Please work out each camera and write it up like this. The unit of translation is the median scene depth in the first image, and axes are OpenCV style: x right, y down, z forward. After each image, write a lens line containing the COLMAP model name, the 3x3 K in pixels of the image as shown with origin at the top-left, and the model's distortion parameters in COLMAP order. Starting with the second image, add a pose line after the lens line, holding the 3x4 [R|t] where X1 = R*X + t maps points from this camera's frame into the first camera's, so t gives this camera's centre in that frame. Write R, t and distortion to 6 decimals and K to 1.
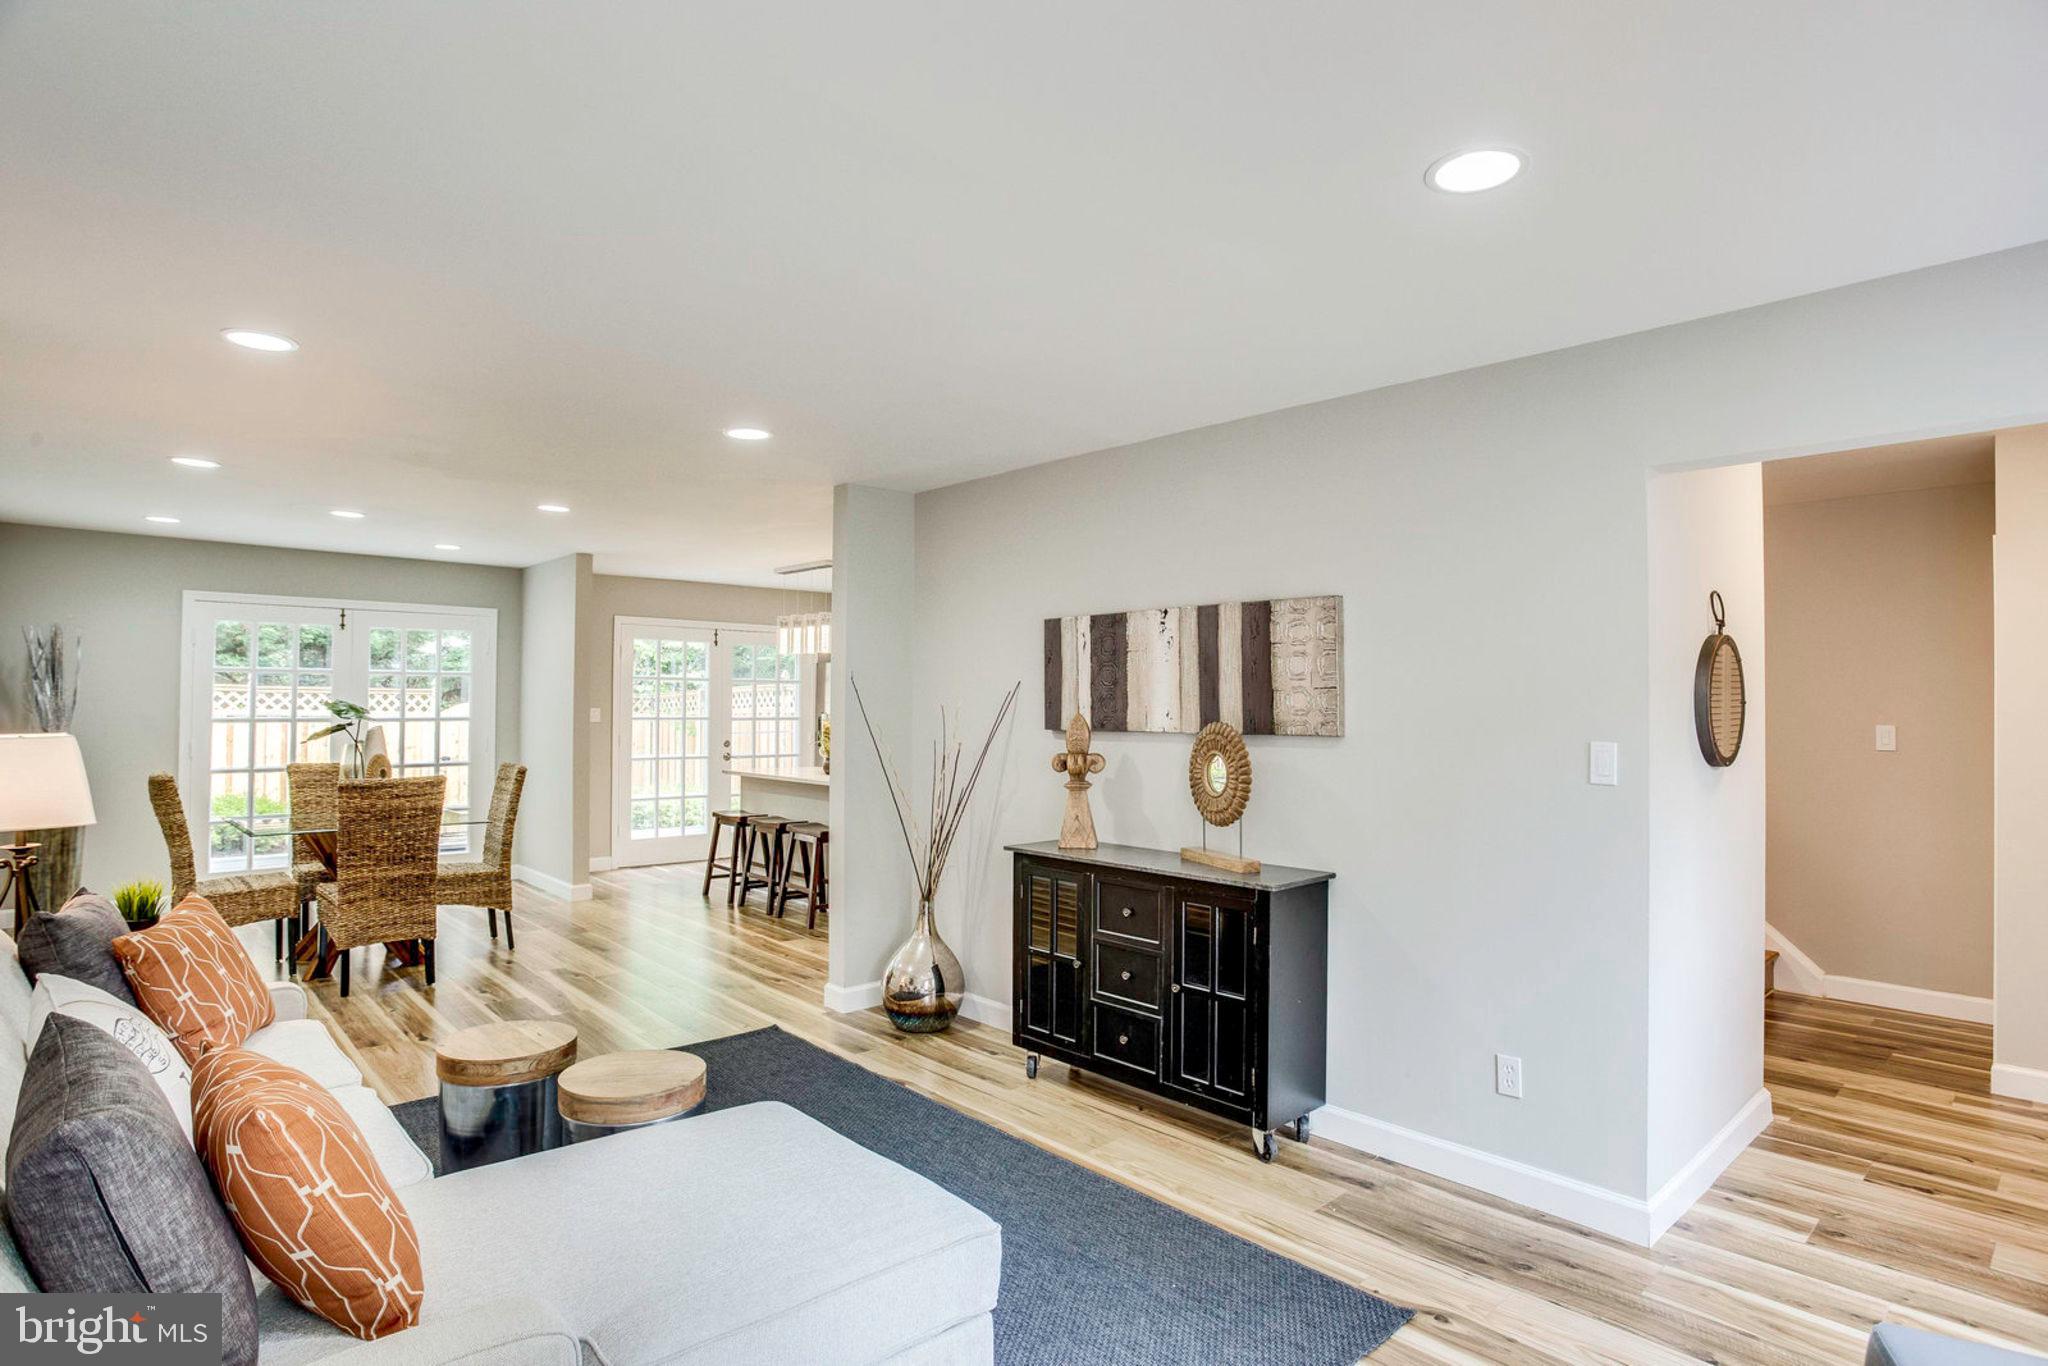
lens RADIAL K [[1083.3, 0, 1007.5], [0, 1083.3, 694.4], [0, 0, 1]] dist [-0.085348, 0.038238]
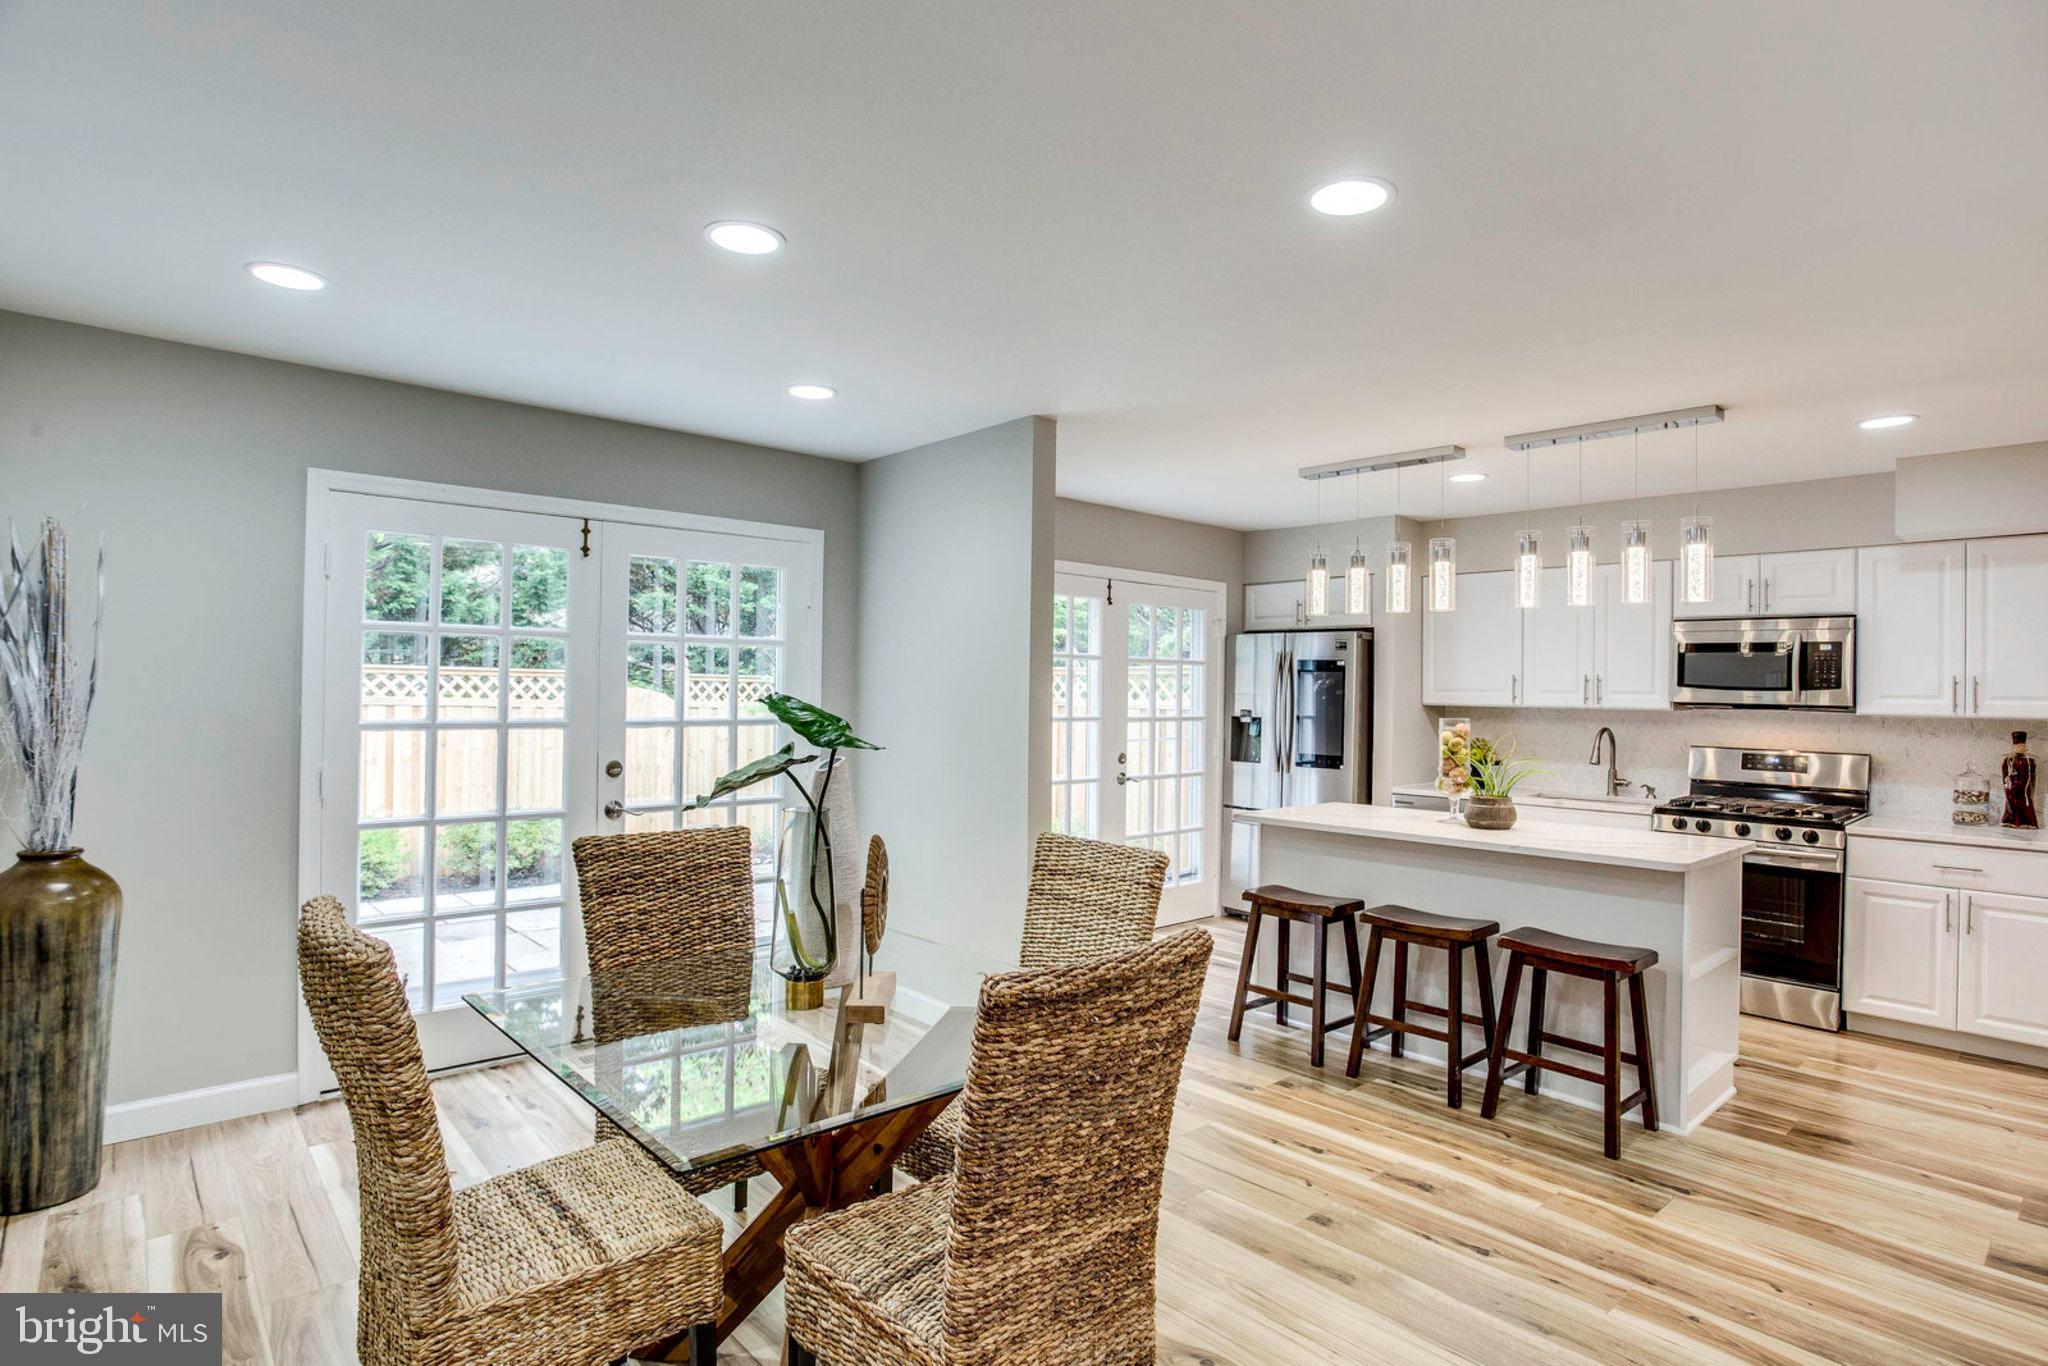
lens RADIAL K [[1083.3, 0, 1007.5], [0, 1083.3, 694.4], [0, 0, 1]] dist [-0.085348, 0.038238]
pose [[0.999698, 0.008249, -0.023129, -0.427093], [-0.007941, 0.999879, 0.013356, -0.000215], [0.023236, -0.013168, 0.999643, 0.484926]]
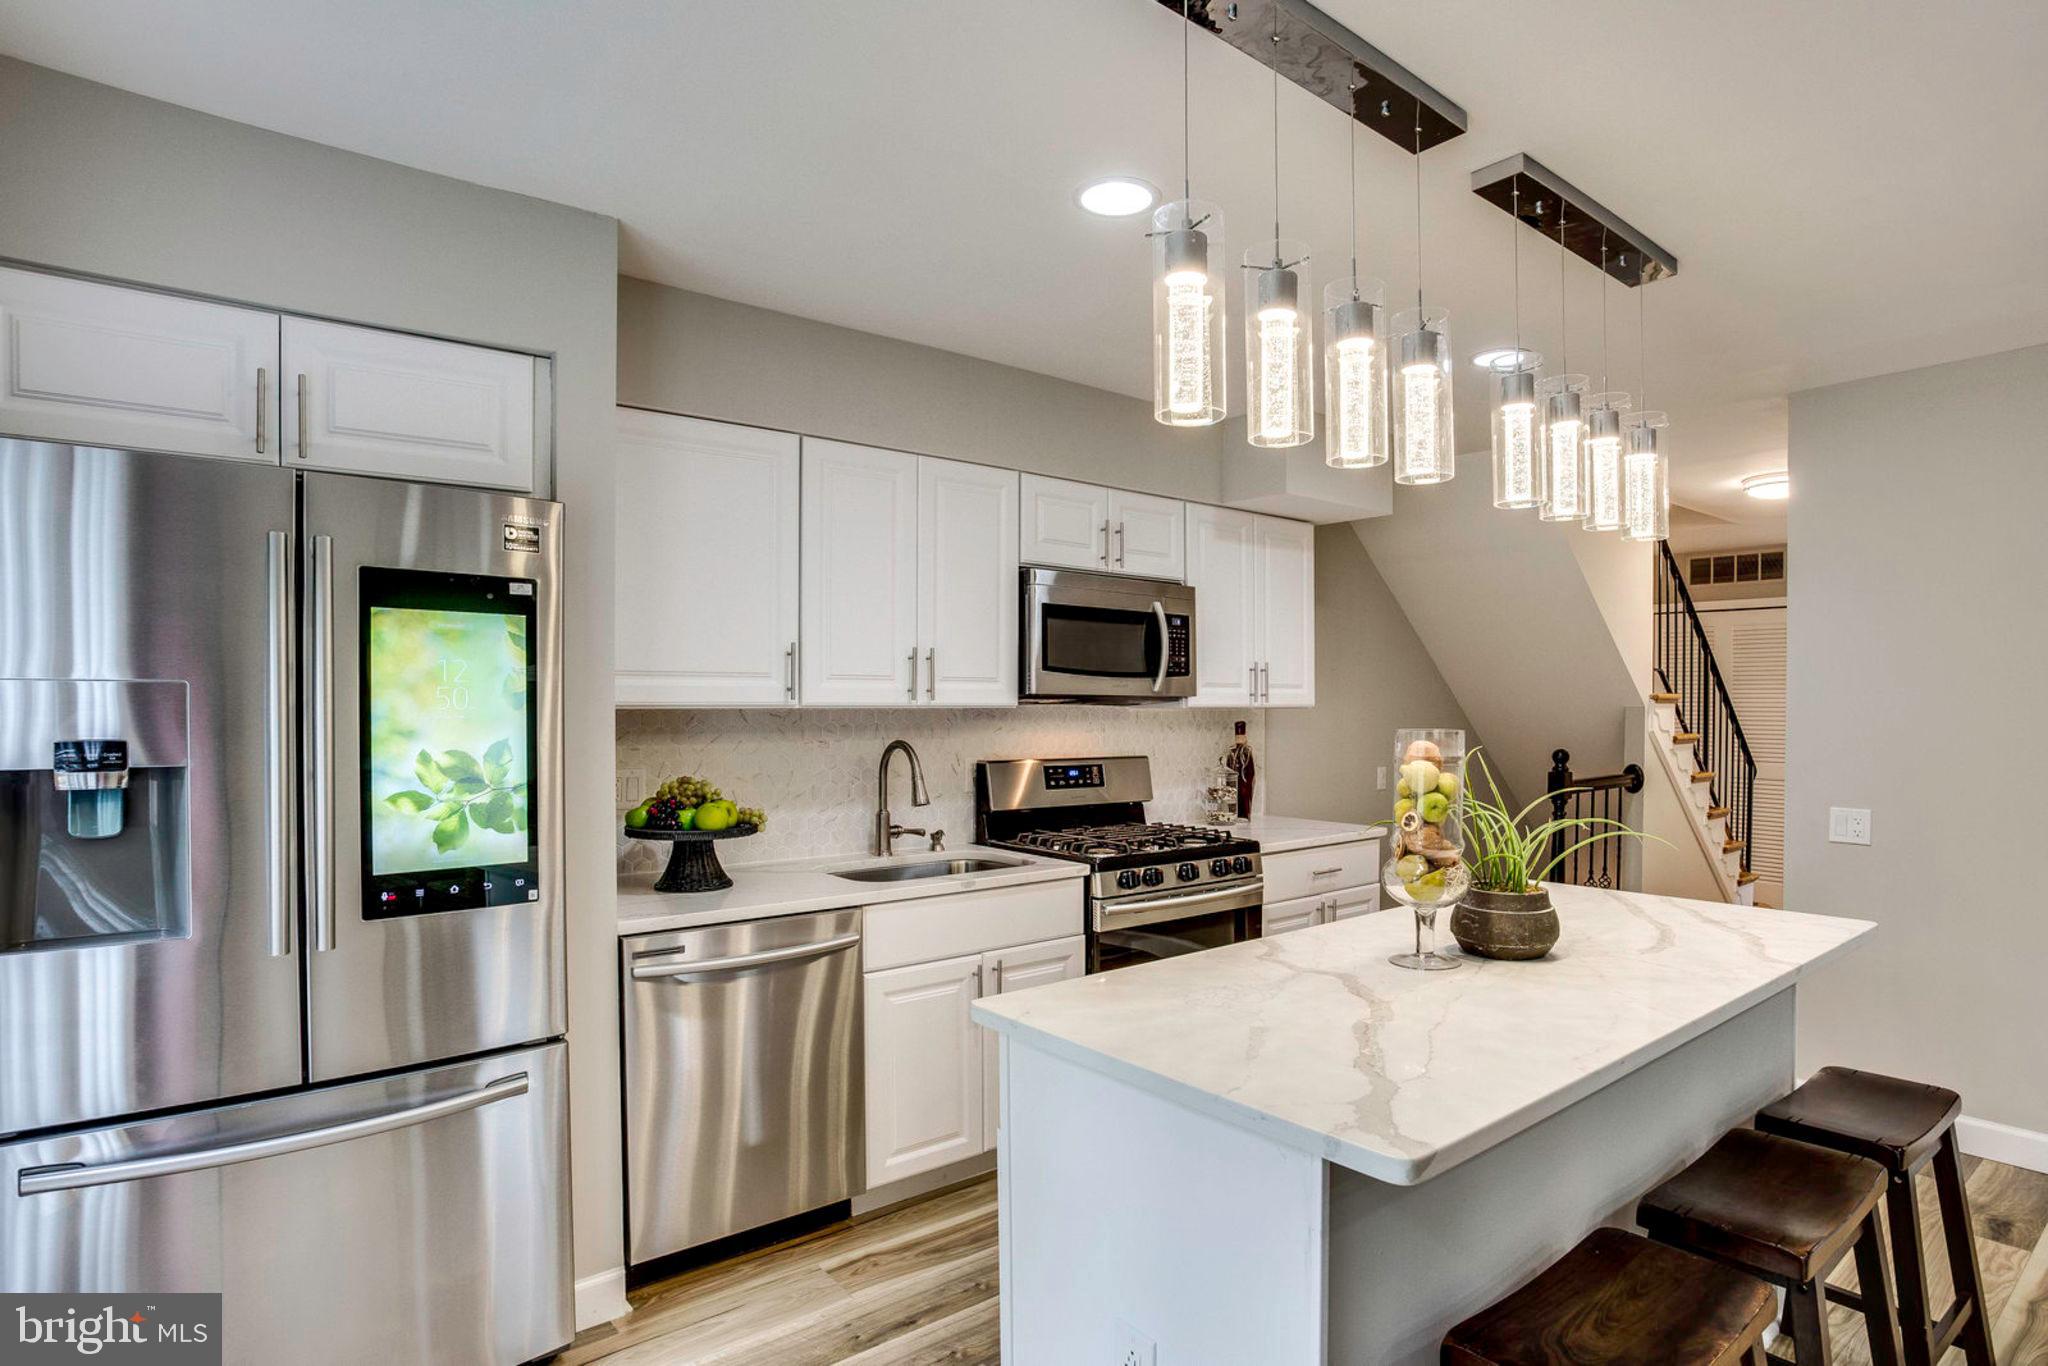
lens RADIAL K [[1083.3, 0, 1007.5], [0, 1083.3, 694.4], [0, 0, 1]] dist [-0.085348, 0.038238]
pose [[0.060486, -0.004327, 0.998160, -0.460487], [-0.014498, 0.999881, 0.005213, 0.008653], [-0.998064, -0.014787, 0.060416, 1.225063]]
